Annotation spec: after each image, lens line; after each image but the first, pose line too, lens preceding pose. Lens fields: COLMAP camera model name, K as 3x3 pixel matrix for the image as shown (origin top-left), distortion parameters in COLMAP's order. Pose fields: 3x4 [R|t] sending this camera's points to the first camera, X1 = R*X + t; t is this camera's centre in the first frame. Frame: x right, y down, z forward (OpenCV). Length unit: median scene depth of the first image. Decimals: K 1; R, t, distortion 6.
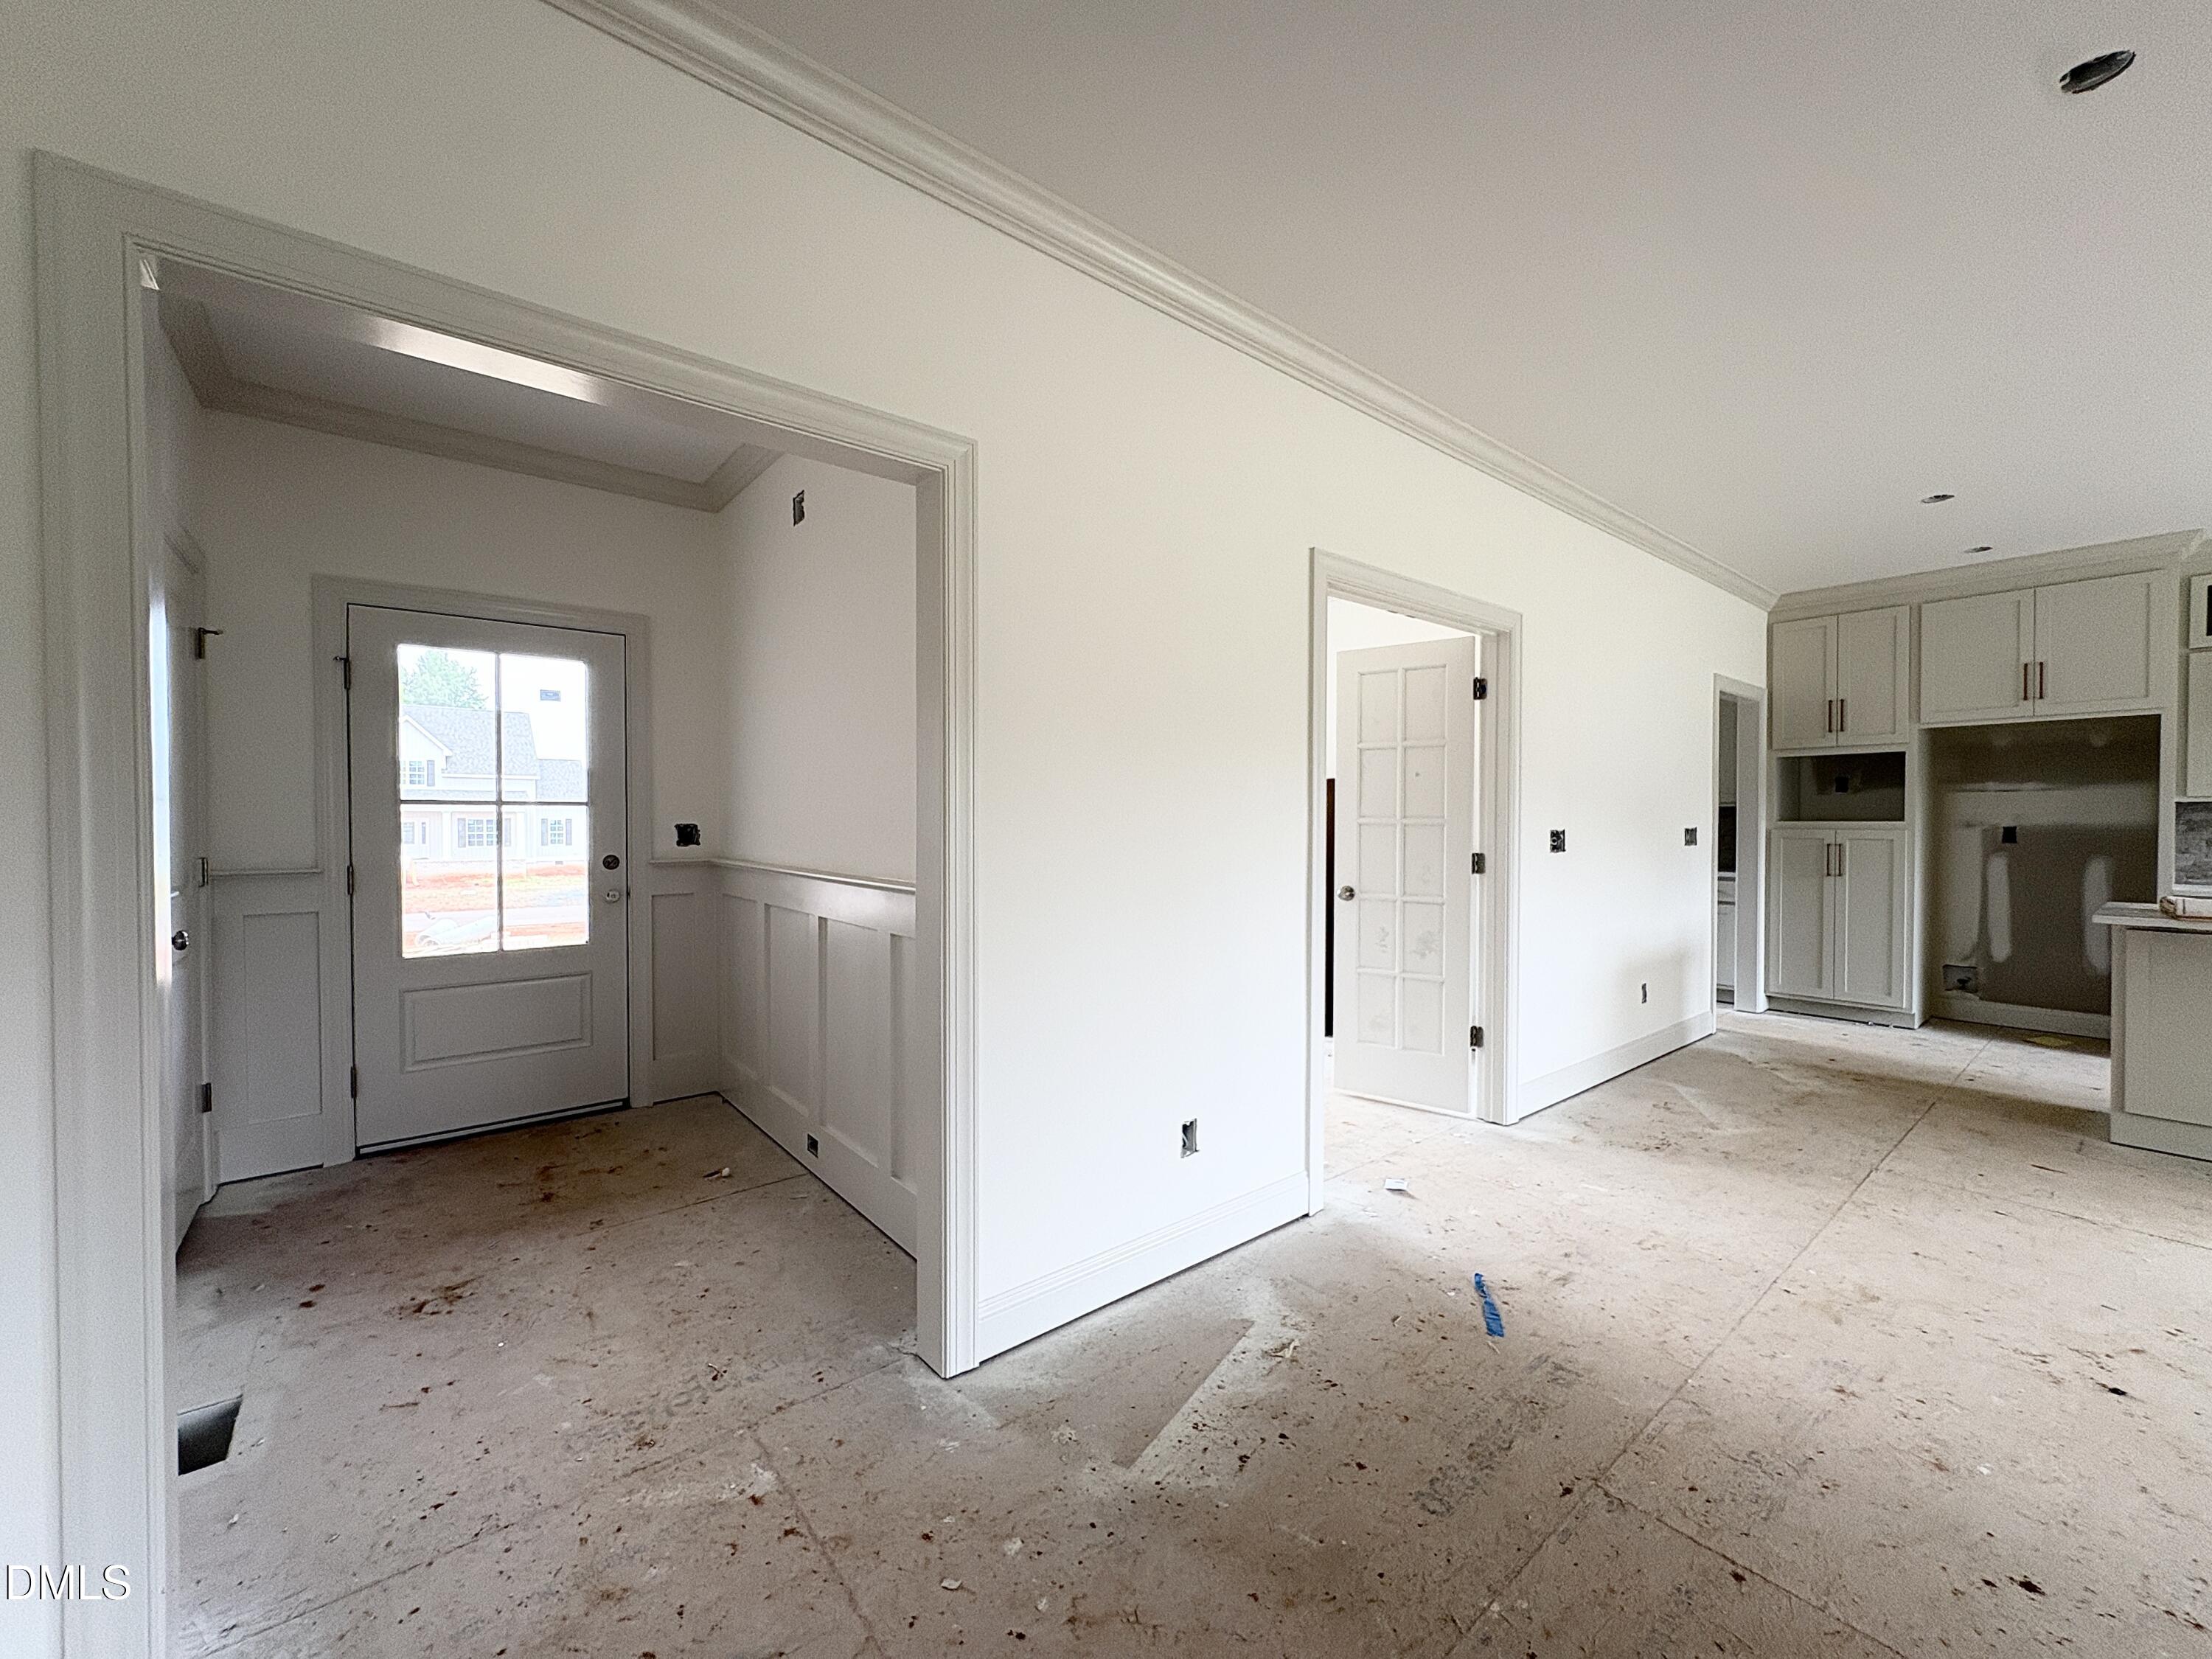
lens RADIAL K [[880.7, 0, 1110.9], [0, 880.7, 826.2], [0, 0, 1]] dist [0.000876, 0.000430]
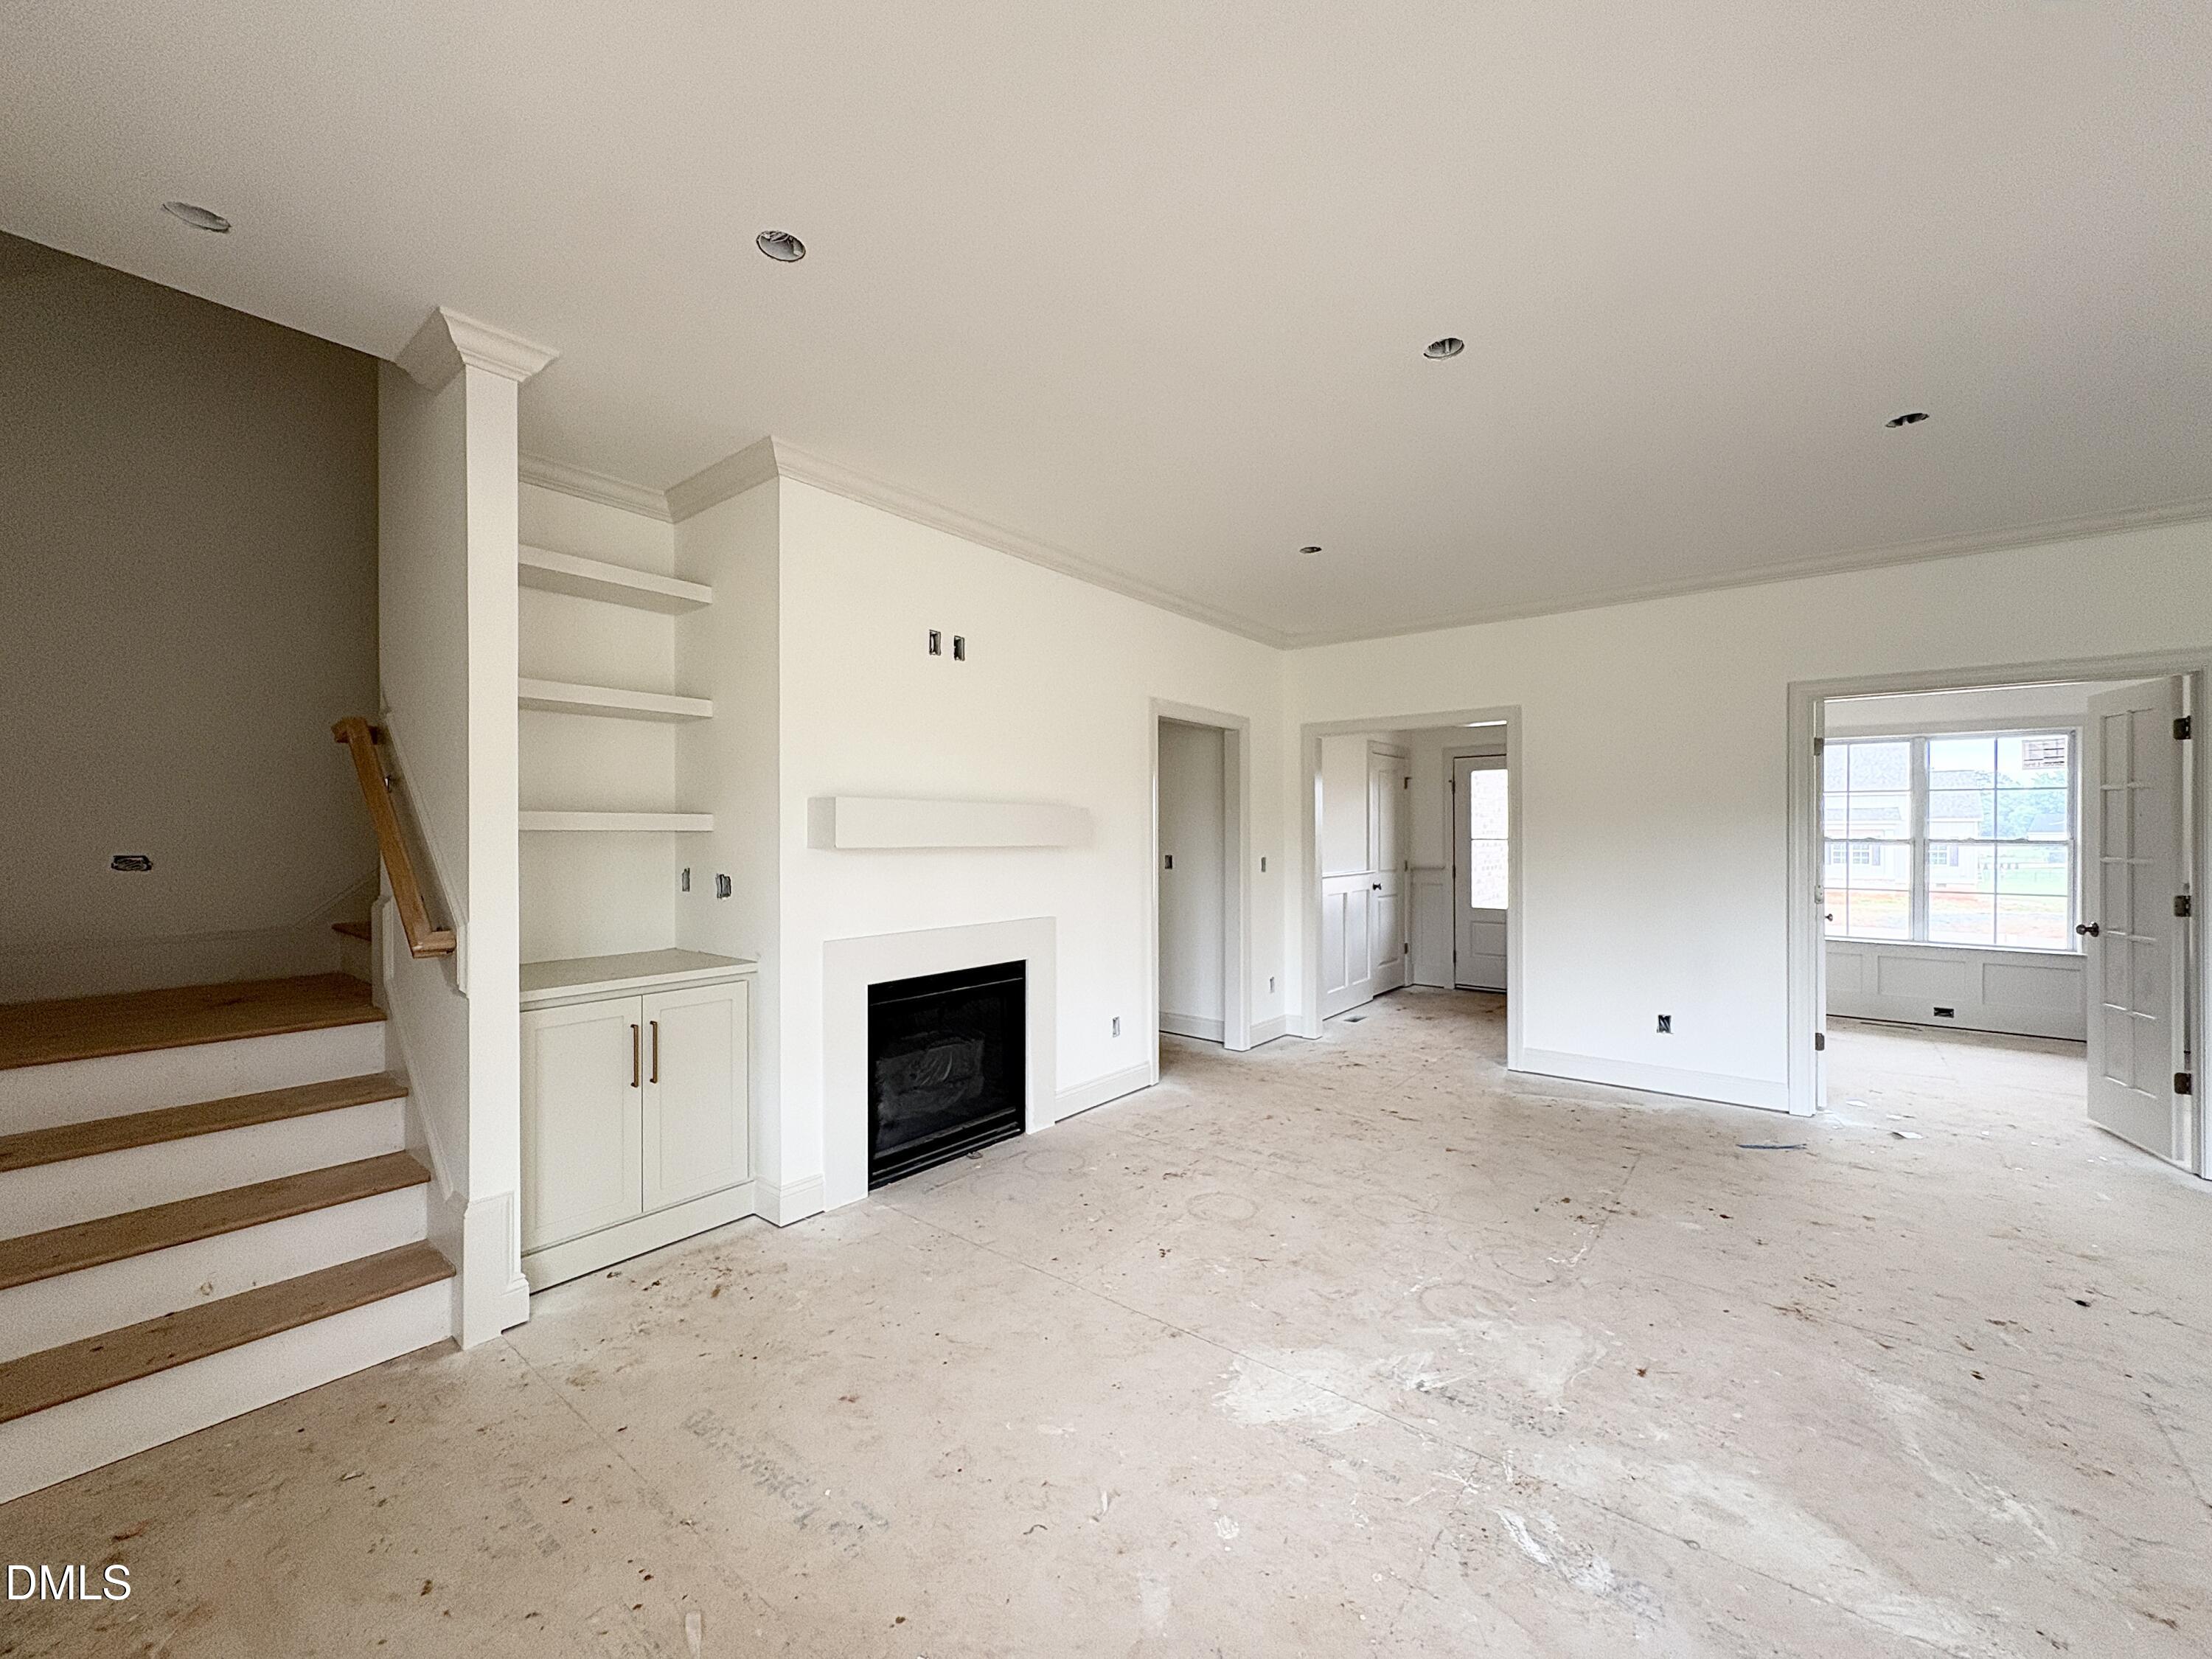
lens RADIAL K [[880.7, 0, 1106.8], [0, 880.7, 831.8], [0, 0, 1]] dist [0.000876, 0.000430]
pose [[0.211393, -0.002217, -0.977399, 0.876240], [-0.009388, 0.999947, -0.004298, -0.019797], [0.977356, 0.010084, 0.211360, -0.295810]]
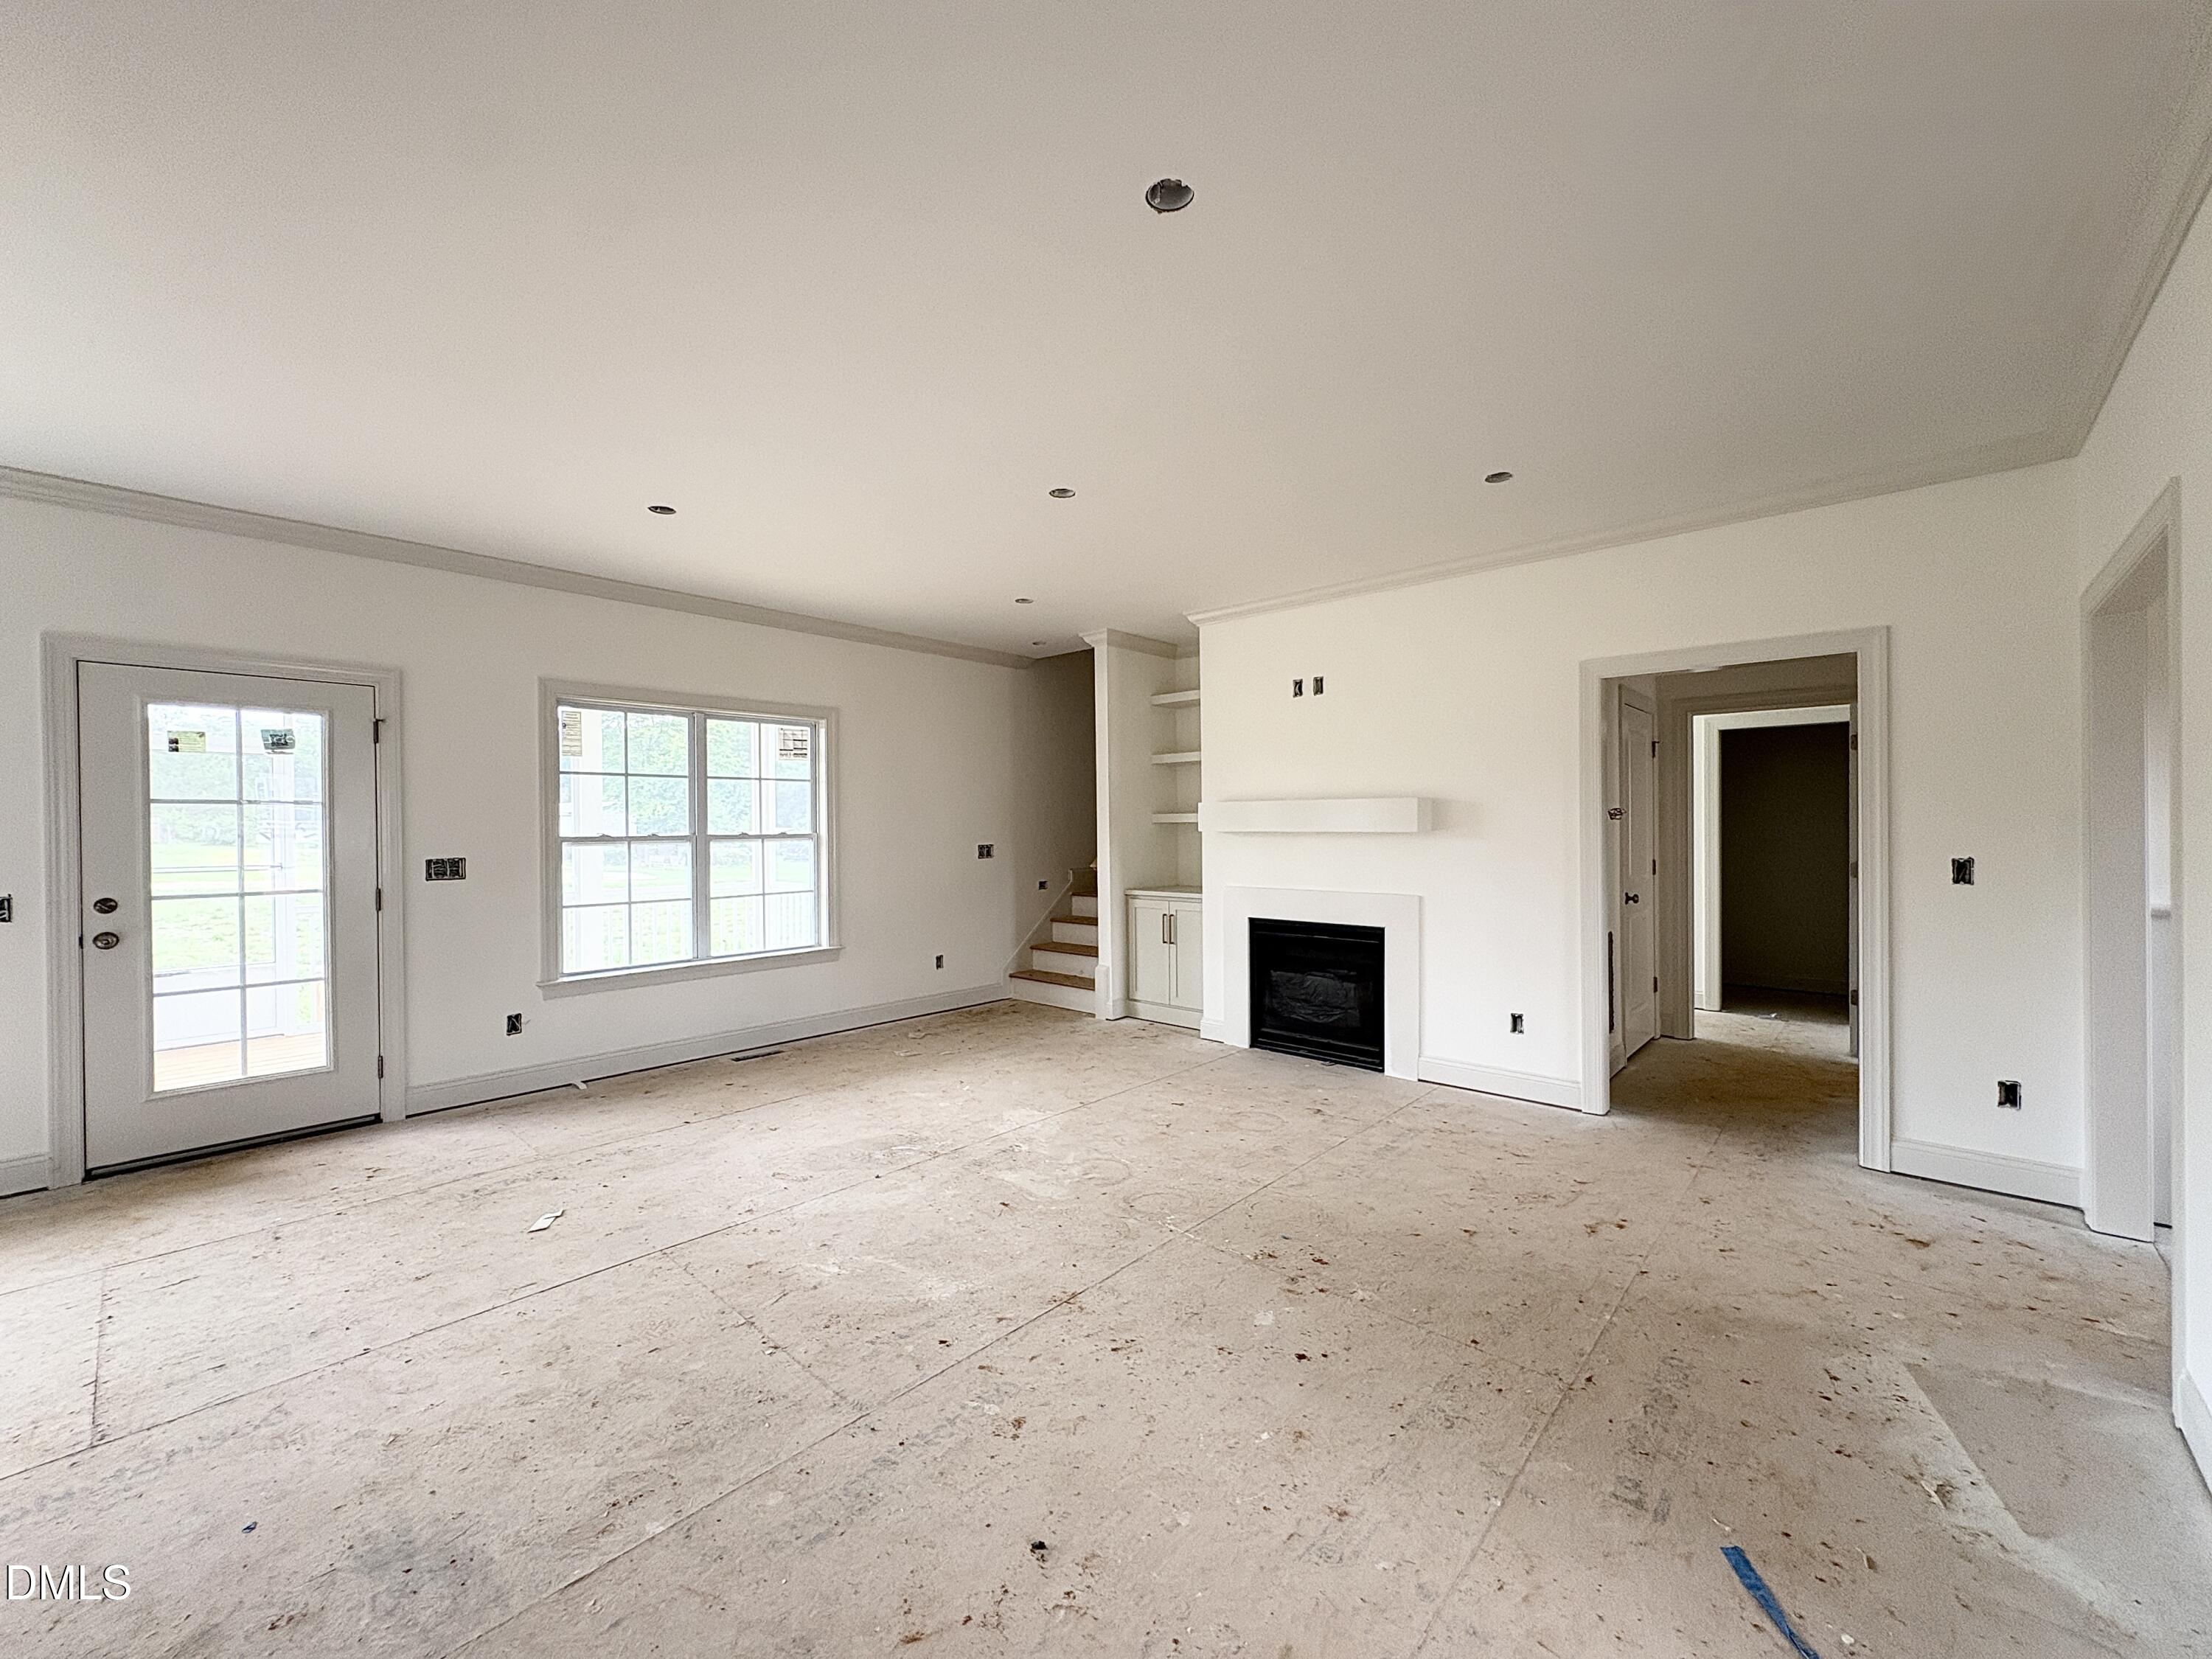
lens RADIAL K [[880.7, 0, 1106.7], [0, 880.7, 831.2], [0, 0, 1]] dist [0.000876, 0.000430]
pose [[-0.988944, 0.007130, -0.148120, 0.493038], [0.005058, 0.999884, 0.014359, -0.026376], [0.148205, 0.013451, -0.988865, 0.759895]]
